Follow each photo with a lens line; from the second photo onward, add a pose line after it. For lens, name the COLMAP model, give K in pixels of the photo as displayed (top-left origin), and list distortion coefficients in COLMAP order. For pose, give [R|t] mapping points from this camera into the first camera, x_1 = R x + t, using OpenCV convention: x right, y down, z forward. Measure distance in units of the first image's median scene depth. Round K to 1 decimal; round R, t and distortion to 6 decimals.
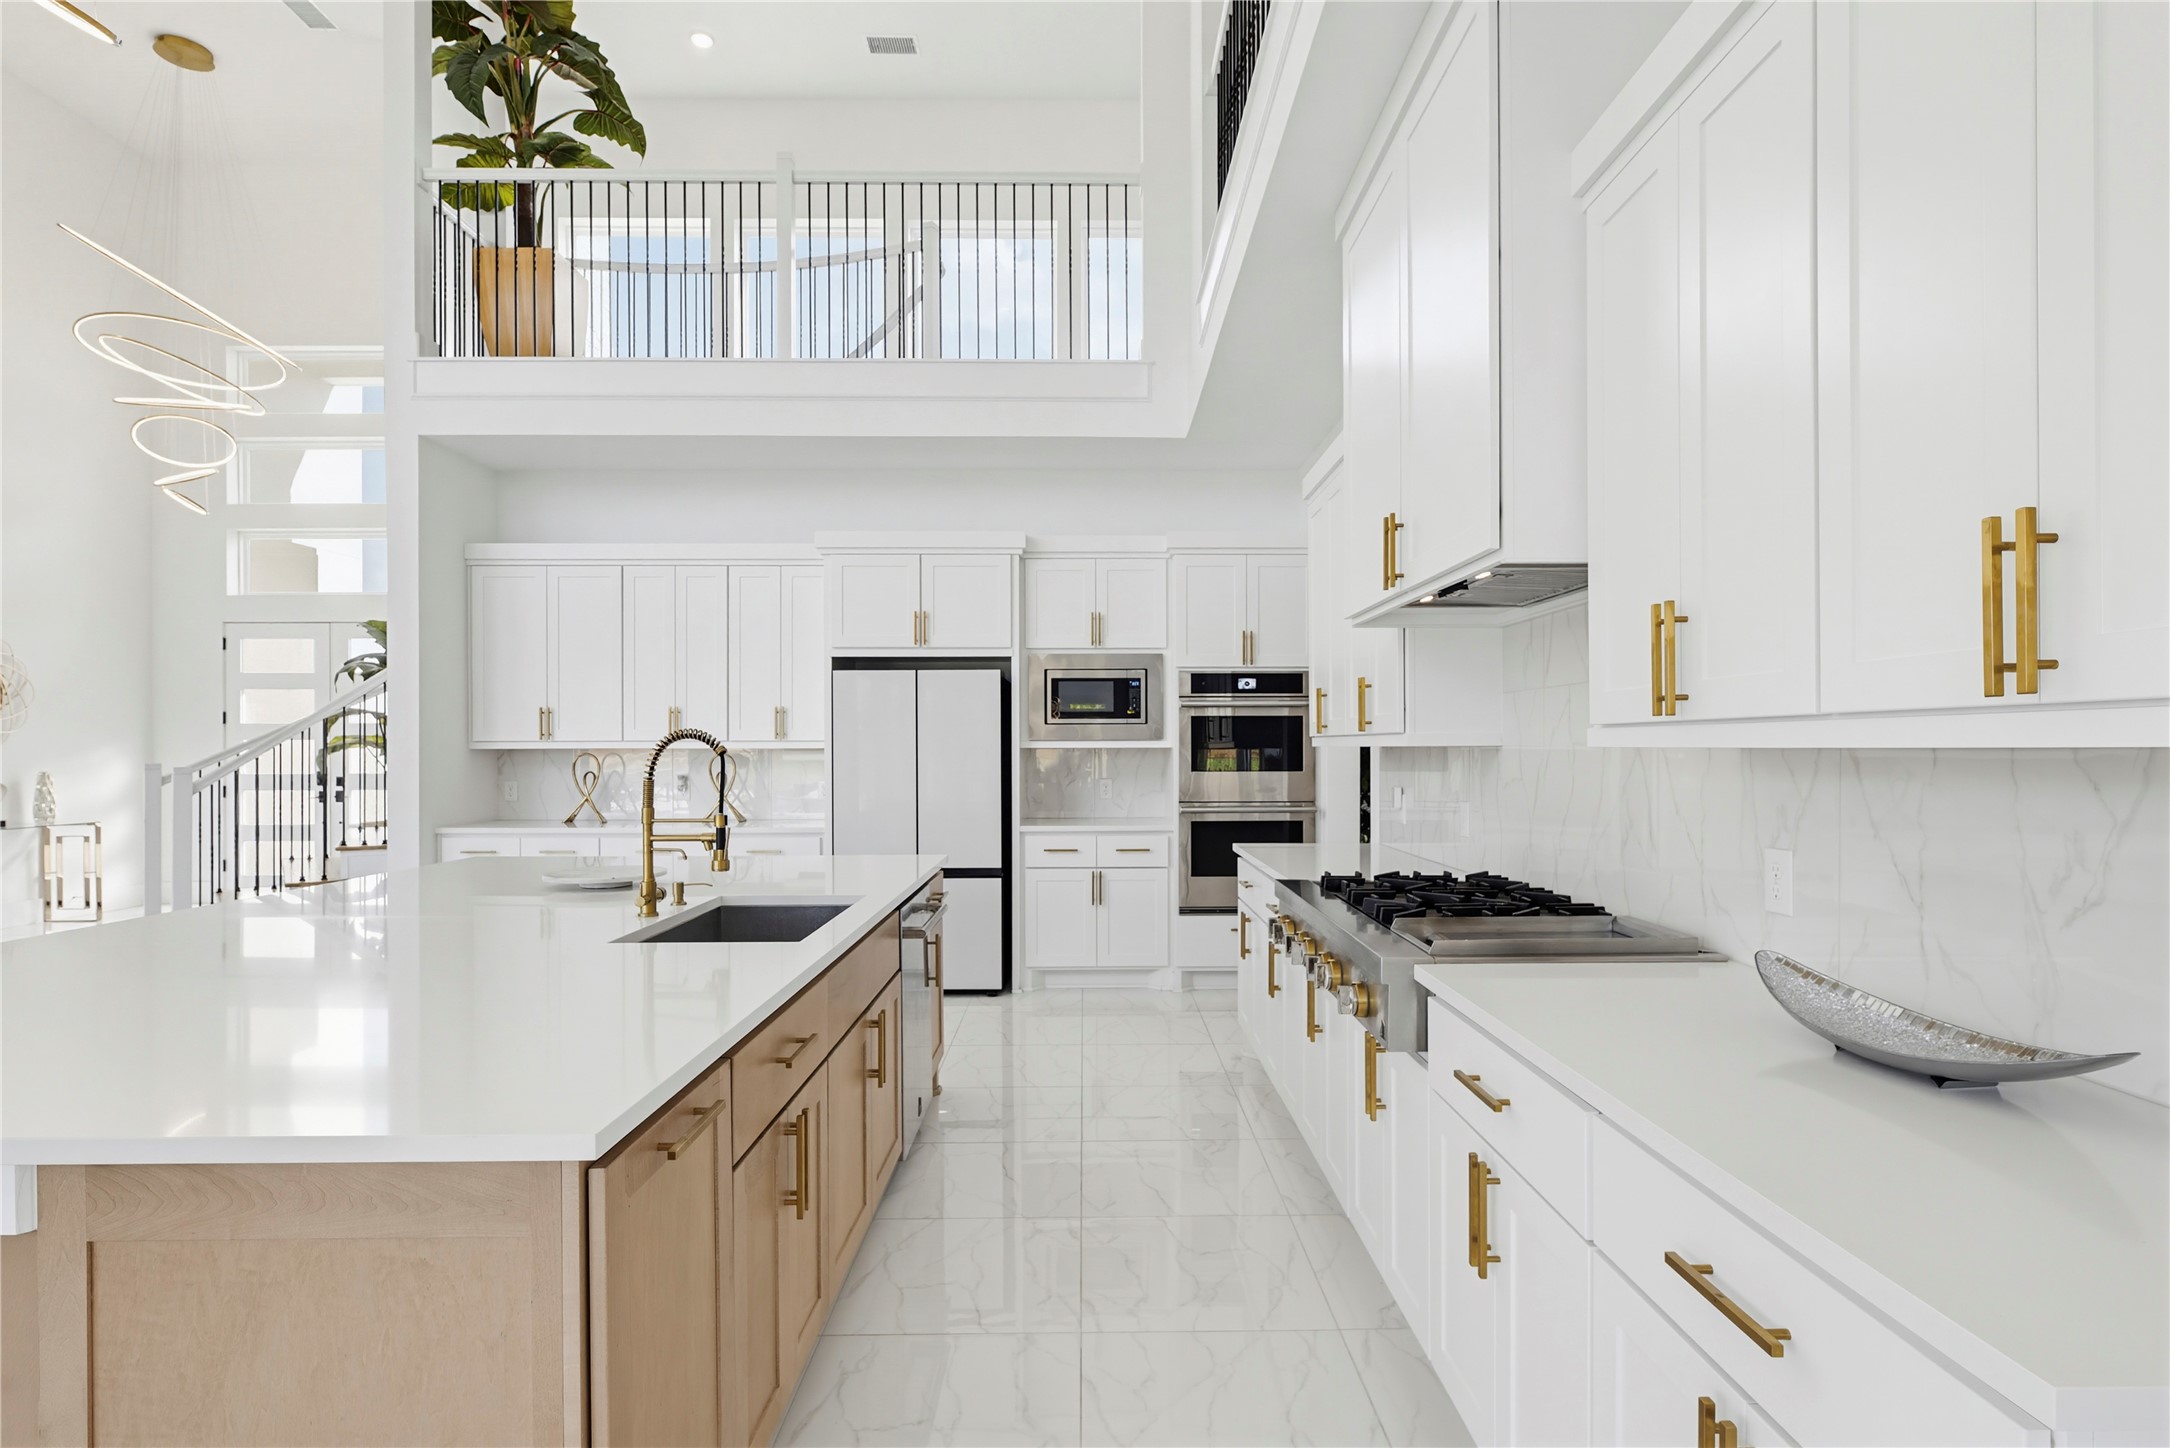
lens RADIAL K [[1099.5, 0, 1088.1], [0, 1099.5, 735.5], [0, 0, 1]] dist [0.007098, 0.000403]
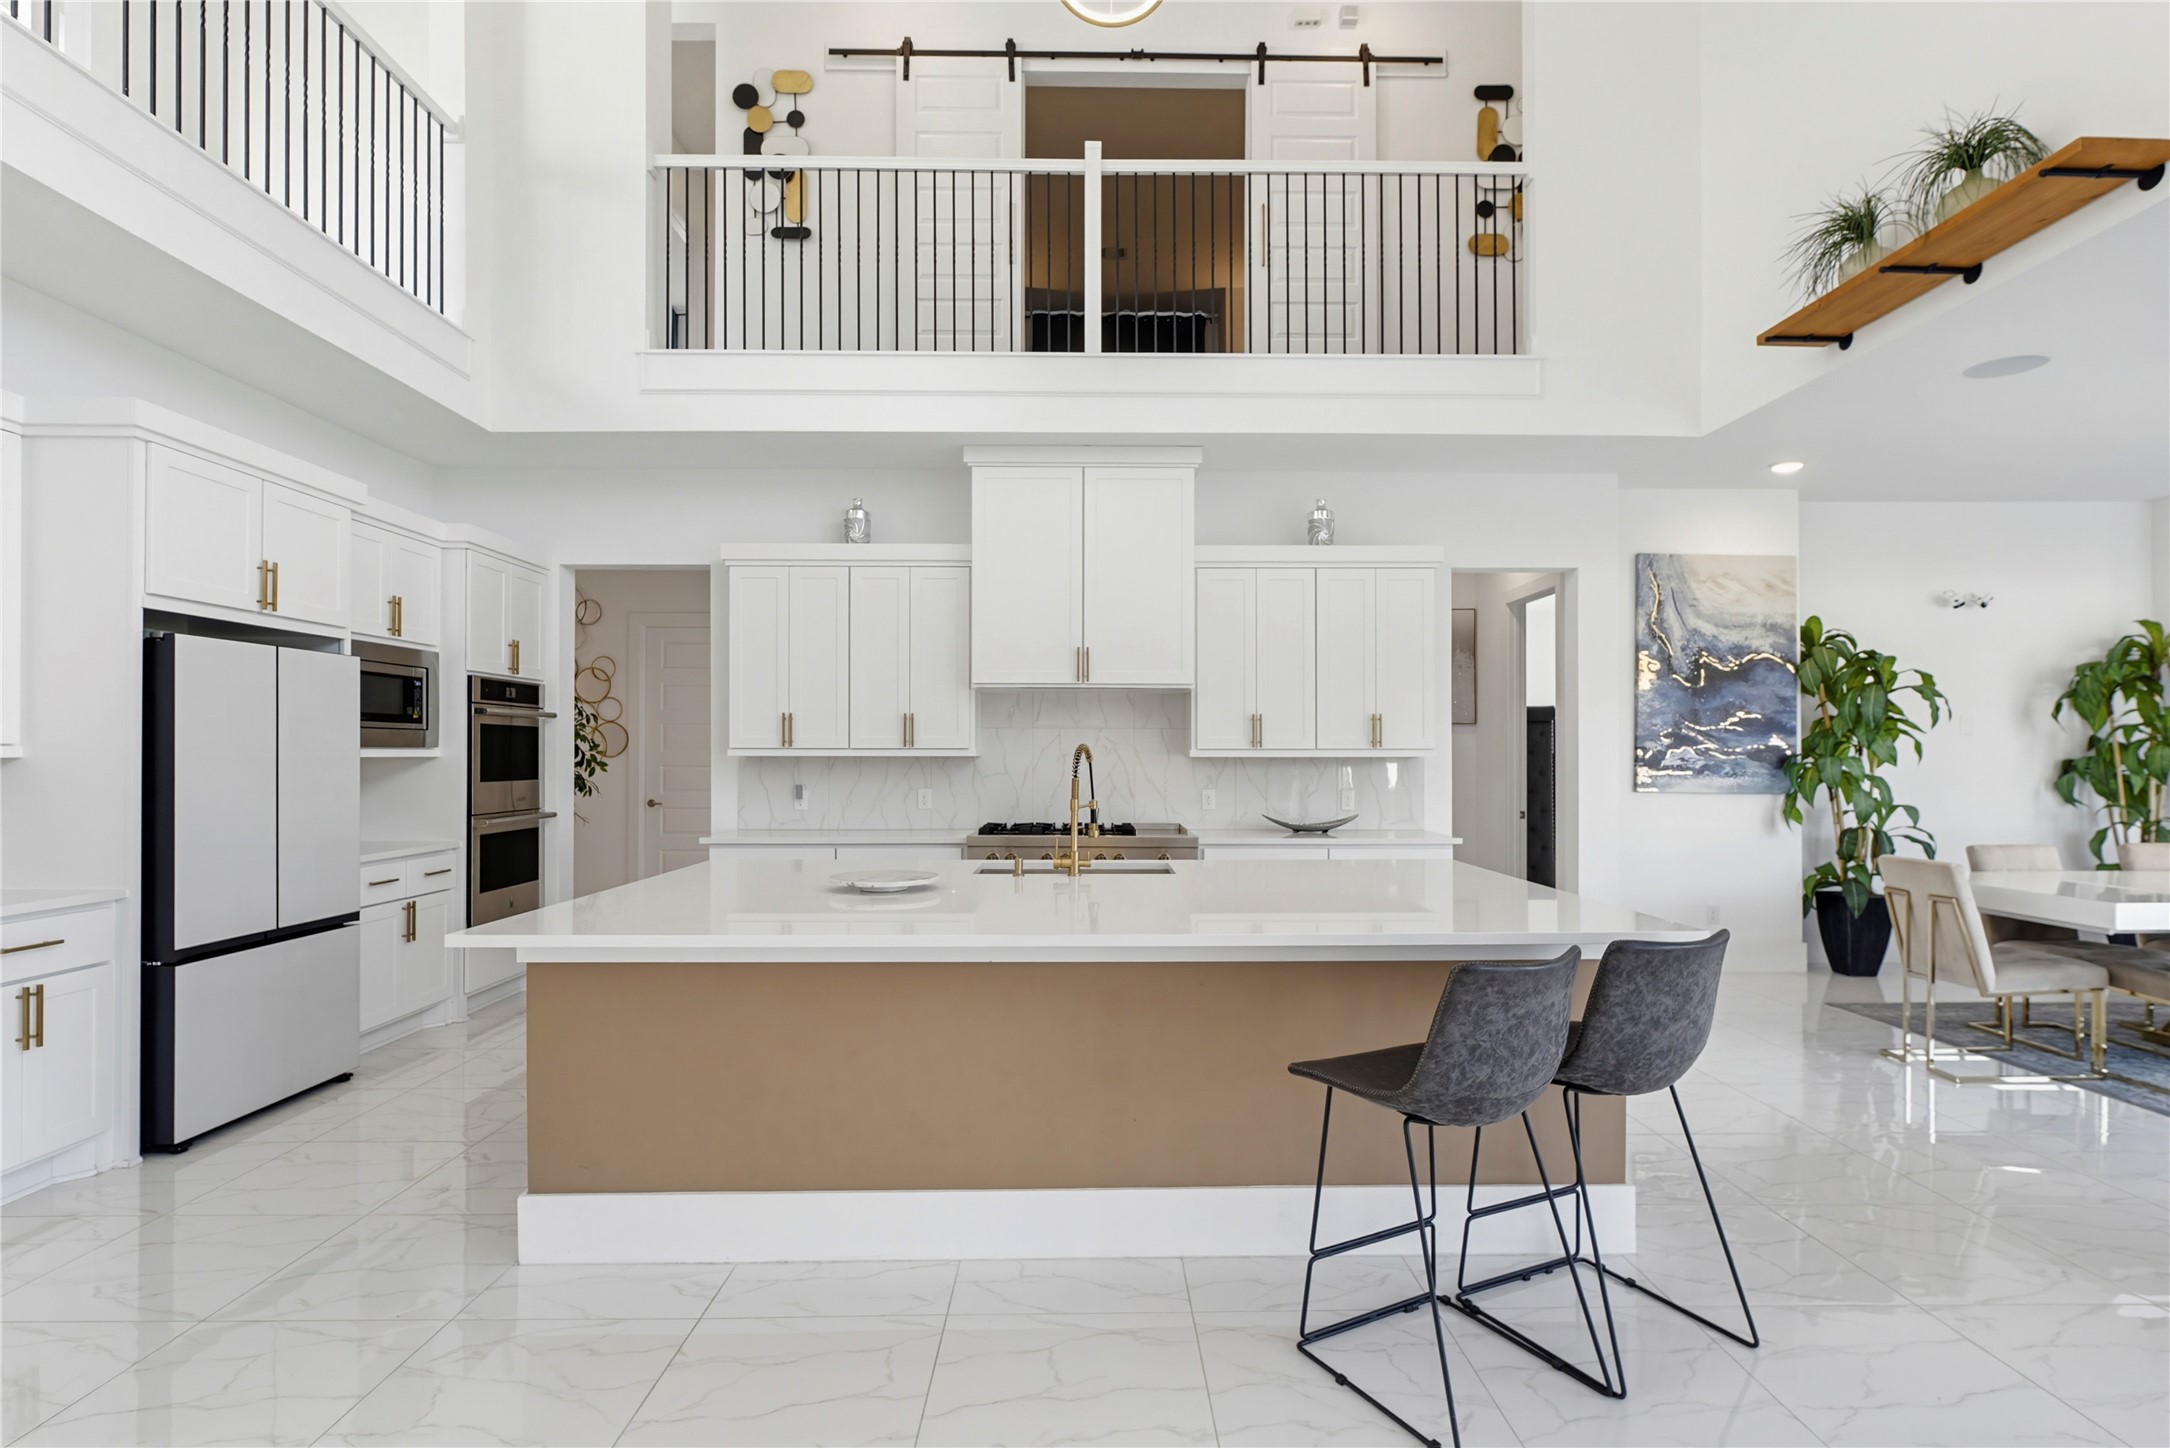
lens RADIAL K [[1099.5, 0, 1100.4], [0, 1099.5, 737.7], [0, 0, 1]] dist [0.007098, 0.000403]
pose [[-0.013814, 0.015782, 0.999780, -0.841604], [-0.012816, 0.999791, -0.015959, 0.003044], [-0.999822, -0.013033, -0.013609, 0.471295]]
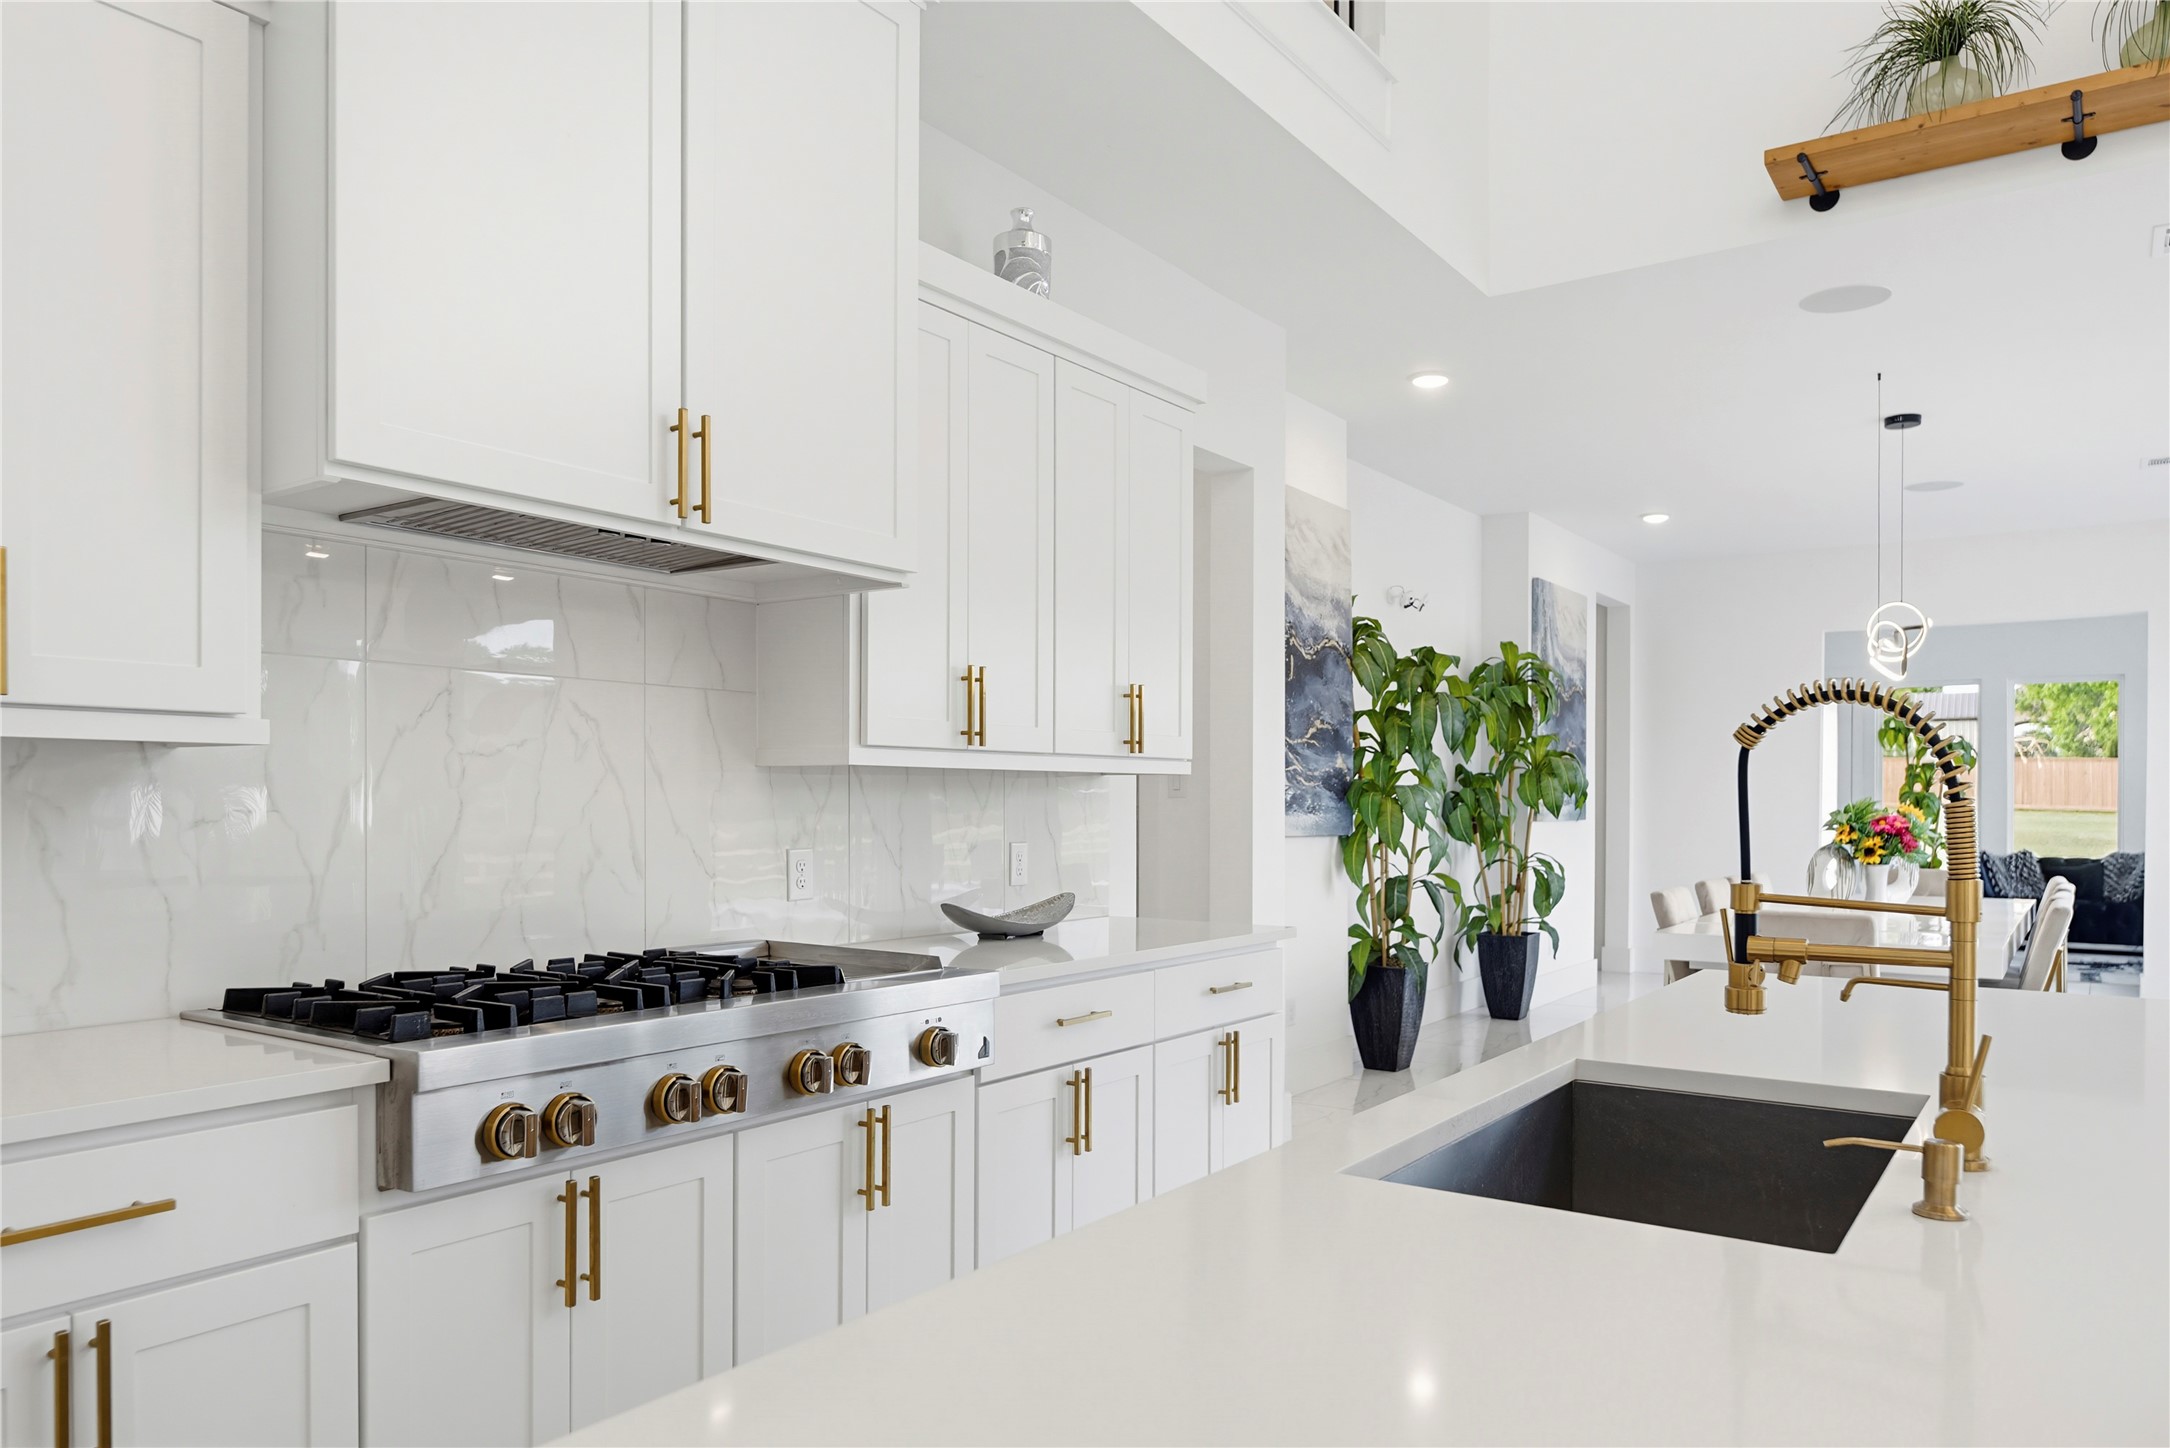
lens RADIAL K [[1420.8, 0, 1091.1], [0, 1420.8, 808.7], [0, 0, 1]] dist [-0.005181, -0.004276]
pose [[-0.806387, -0.002605, 0.591382, -0.208224], [-0.008163, 0.999944, -0.006727, 0.022638], [-0.591332, -0.010252, -0.806363, 0.725497]]
